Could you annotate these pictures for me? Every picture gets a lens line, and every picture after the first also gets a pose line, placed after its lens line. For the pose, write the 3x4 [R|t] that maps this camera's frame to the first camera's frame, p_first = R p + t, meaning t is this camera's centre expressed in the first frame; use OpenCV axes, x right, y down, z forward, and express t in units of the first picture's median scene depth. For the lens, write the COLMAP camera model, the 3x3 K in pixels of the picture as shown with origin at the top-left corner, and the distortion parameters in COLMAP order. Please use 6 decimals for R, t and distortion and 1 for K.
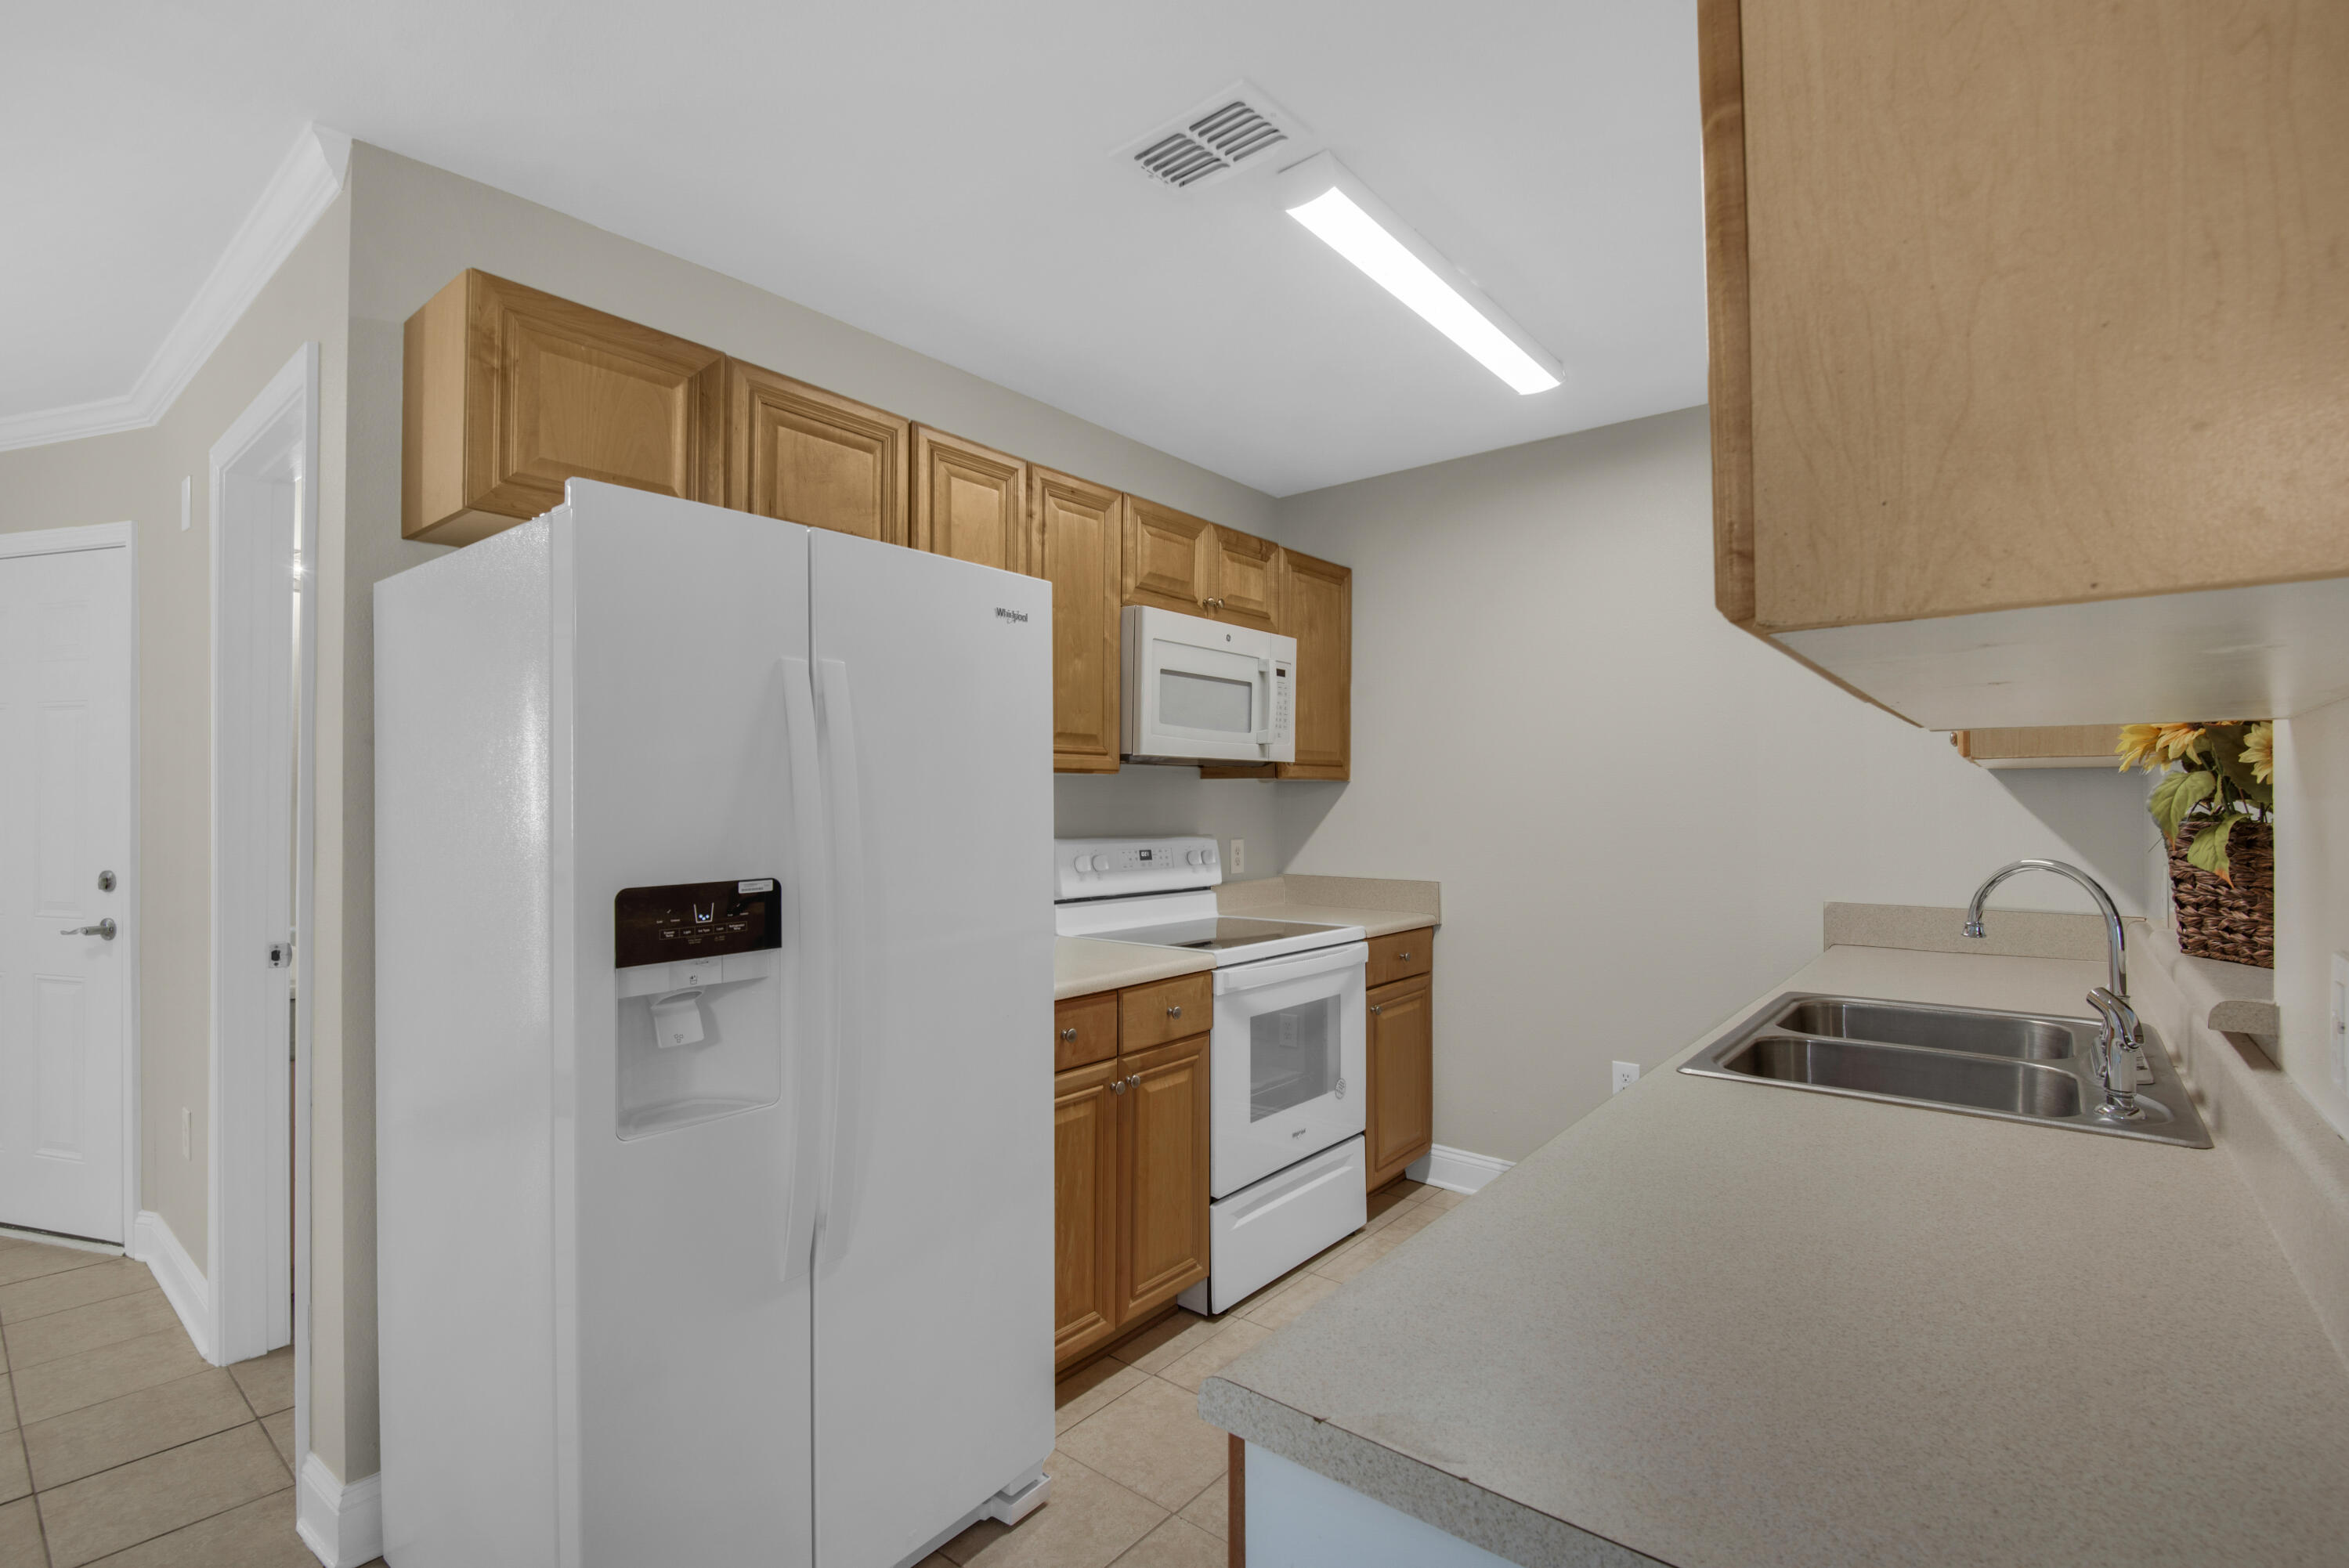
lens RADIAL K [[1081.0, 0, 1171.1], [0, 1081.0, 815.8], [0, 0, 1]] dist [0.004595, -0.021171]
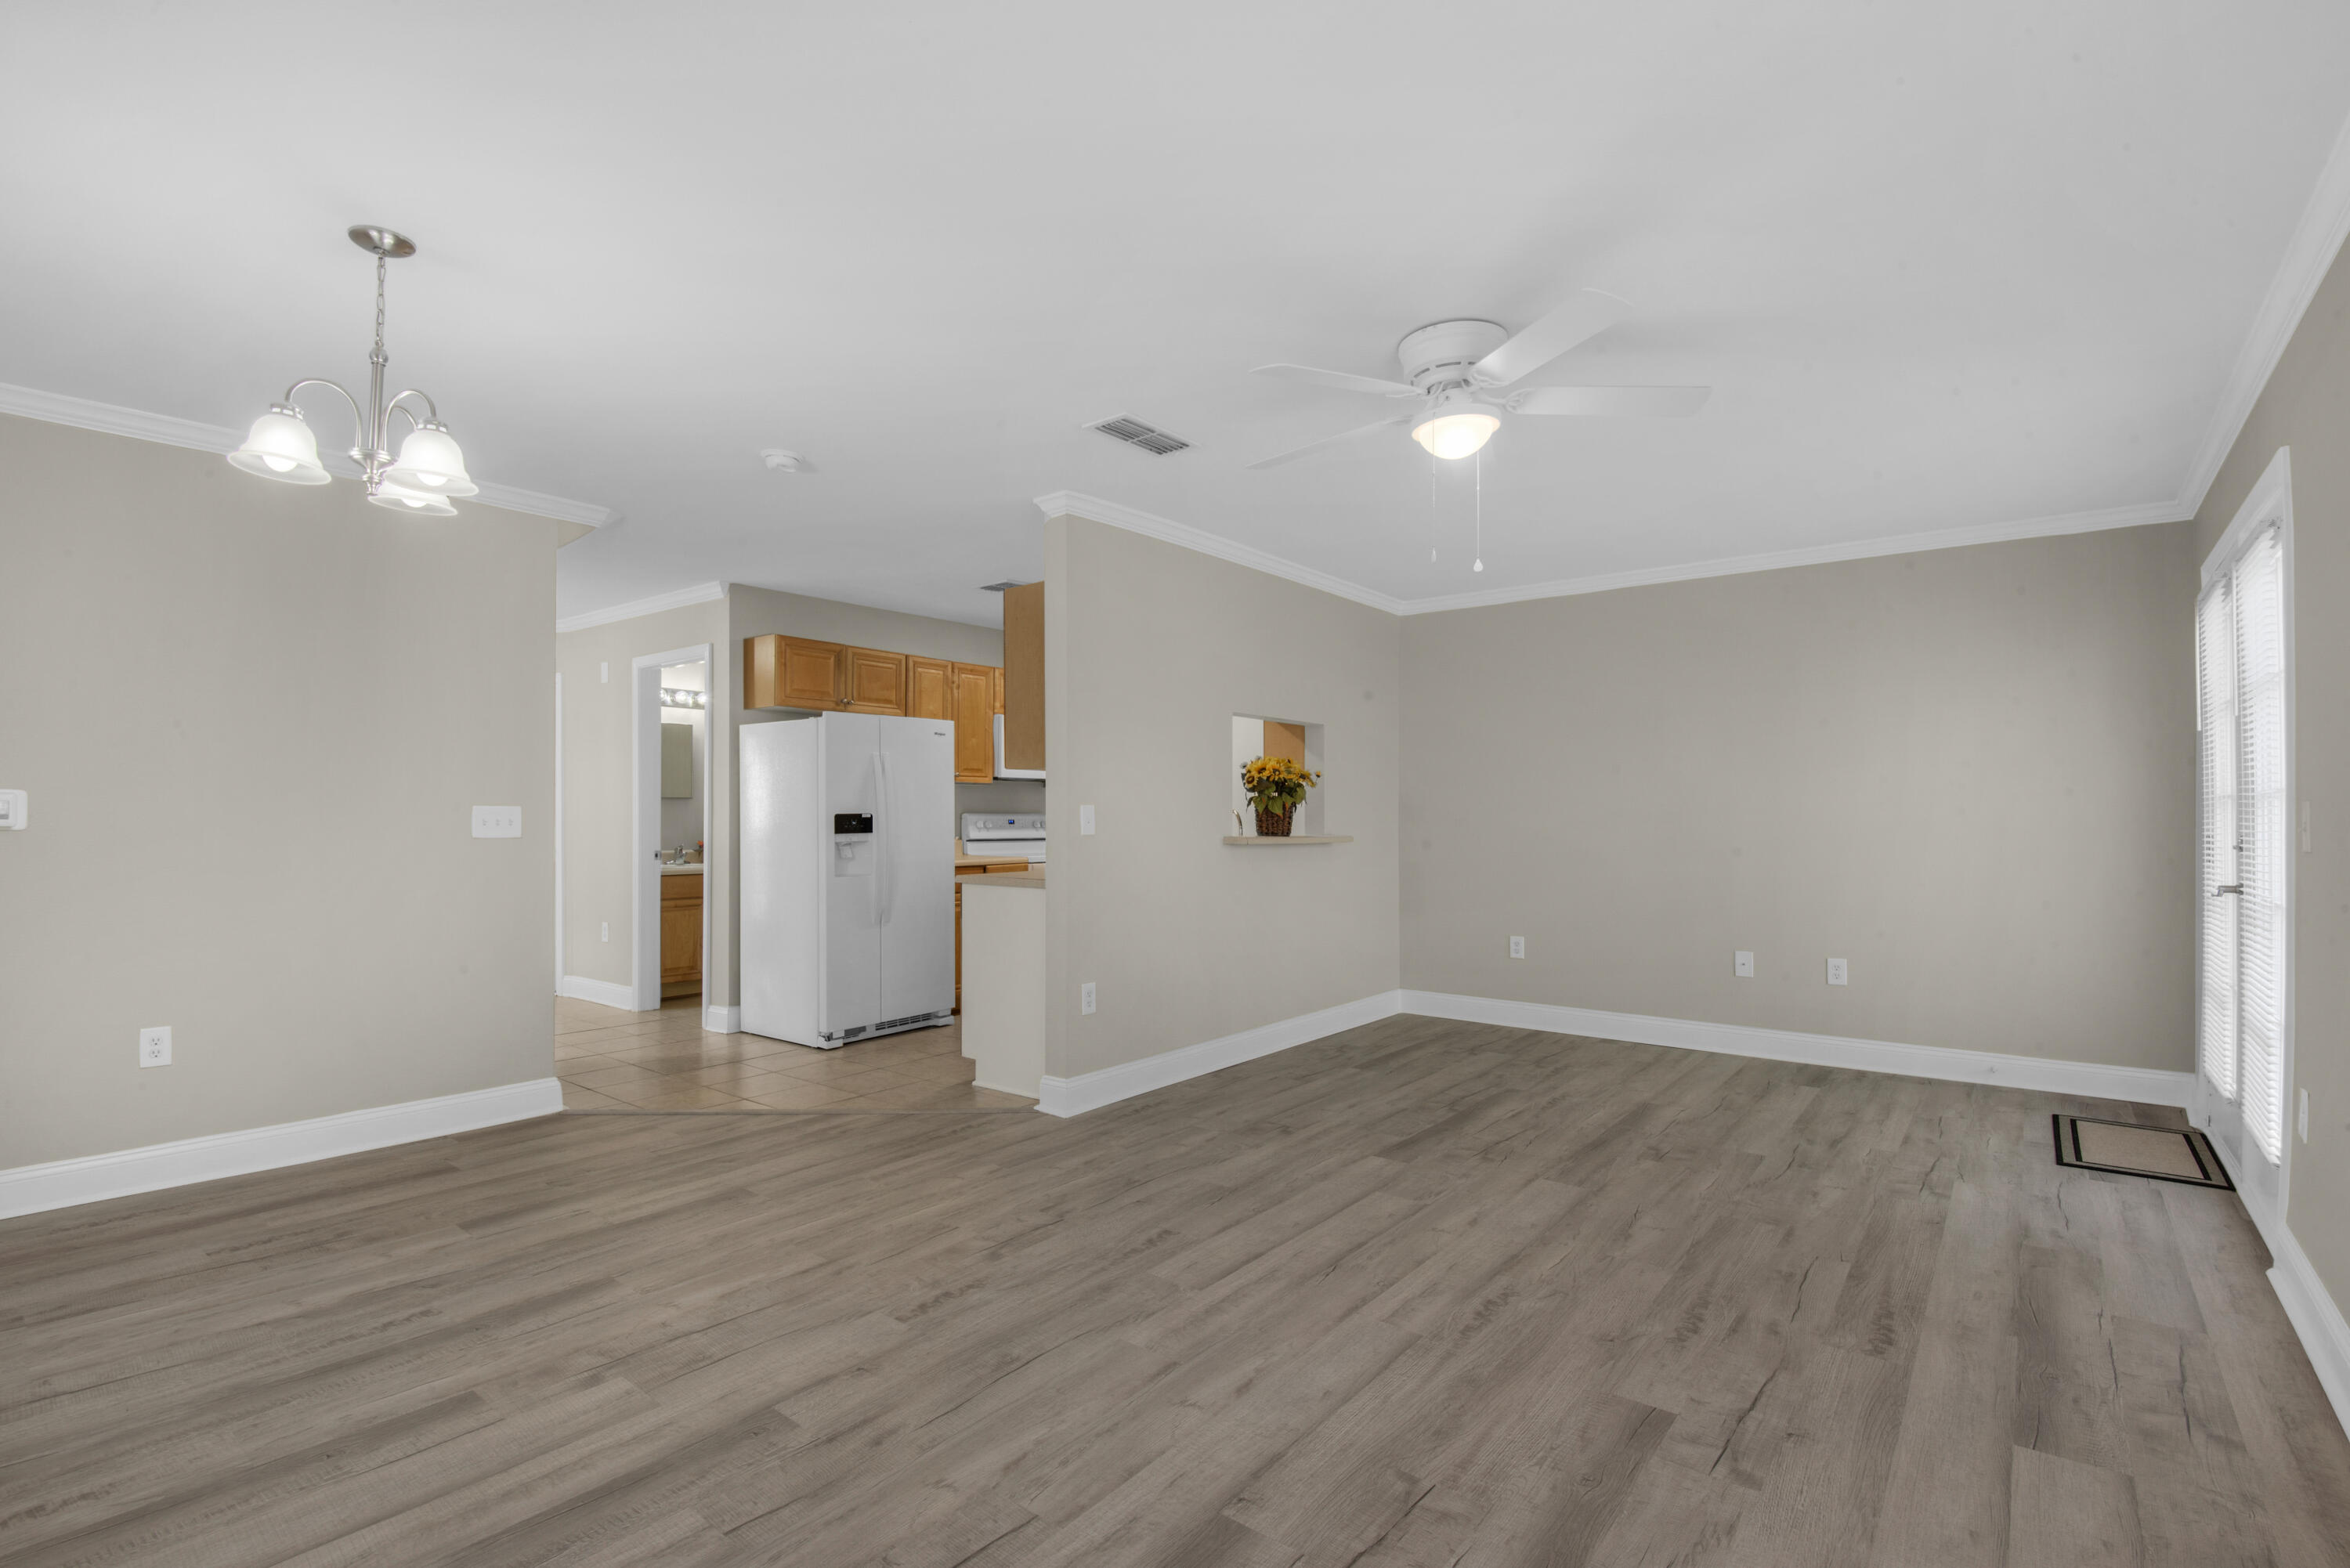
lens RADIAL K [[1081.4, 0, 1171.6], [0, 1081.4, 815.8], [0, 0, 1]] dist [0.004595, -0.021171]
pose [[0.999890, 0.001081, 0.014762, 0.282508], [-0.000973, 0.999972, -0.007362, 0.041754], [-0.014770, 0.007347, 0.999864, -1.260631]]
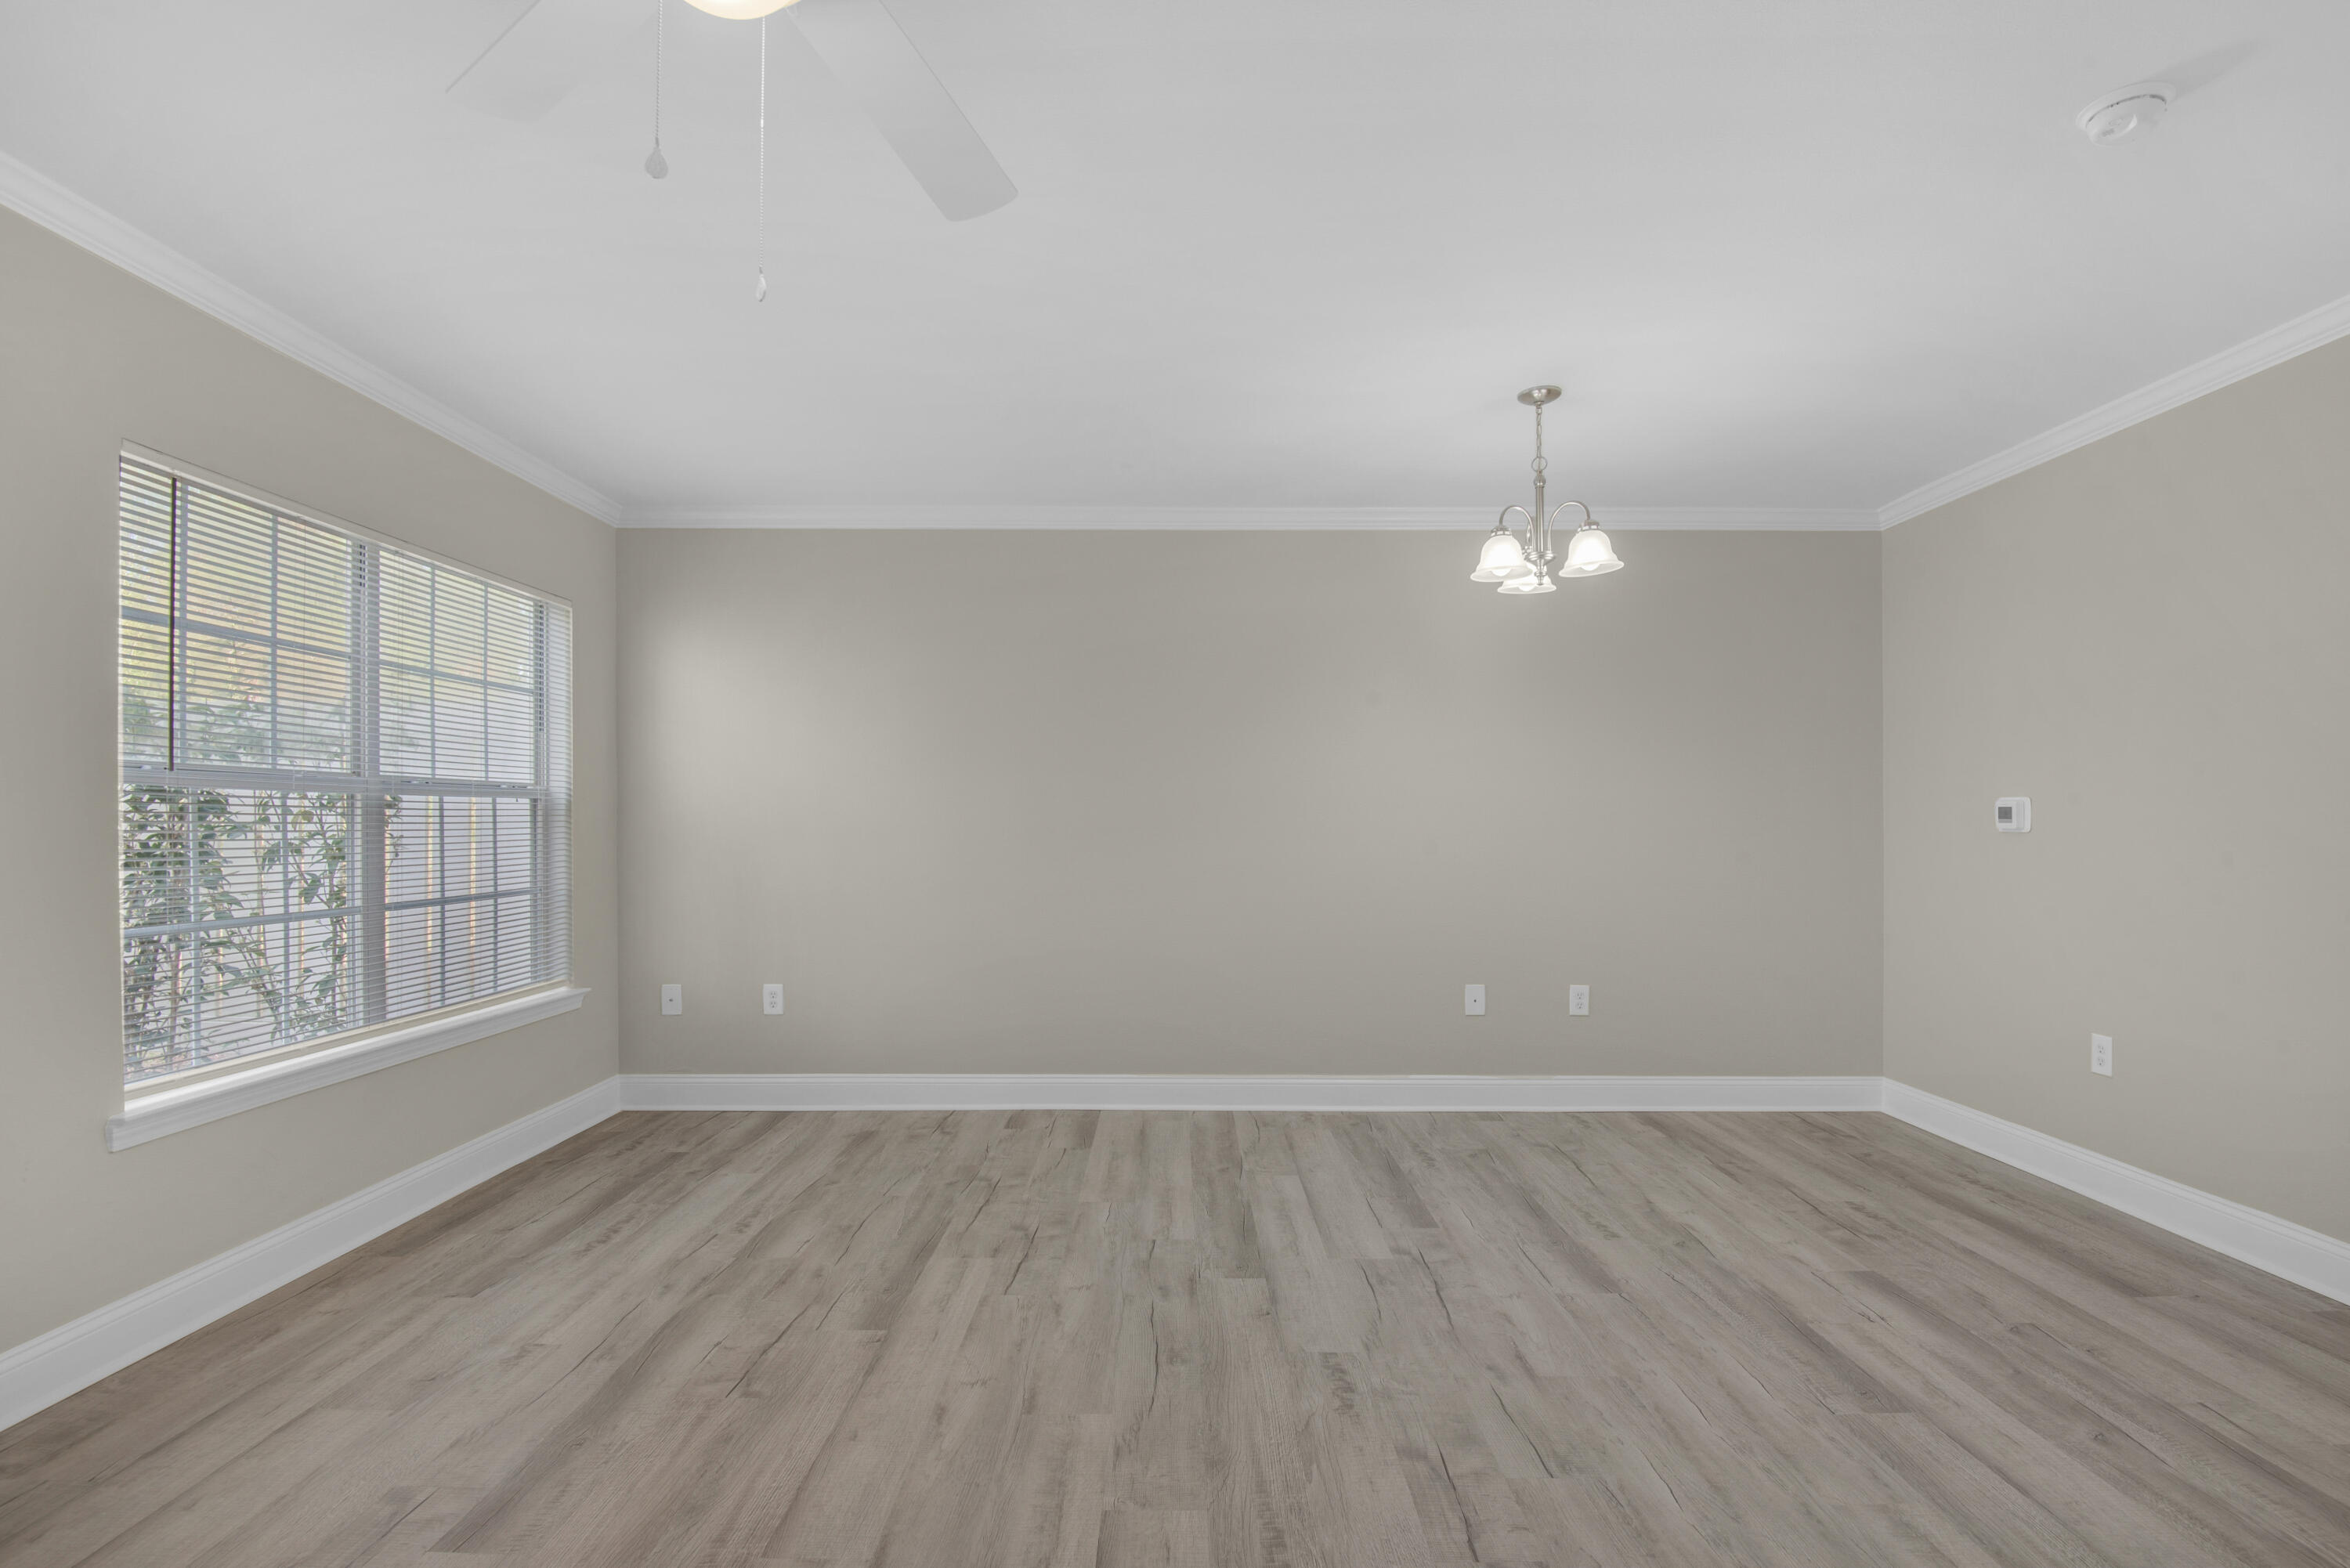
lens RADIAL K [[1086.7, 0, 1169.2], [0, 1086.7, 821.4], [0, 0, 1]] dist [-0.000998, -0.022622]
pose [[-0.775697, -0.000516, -0.631106, 0.652307], [-0.005432, 0.999968, 0.005860, 0.035171], [0.631082, 0.007974, -0.775675, 0.043105]]
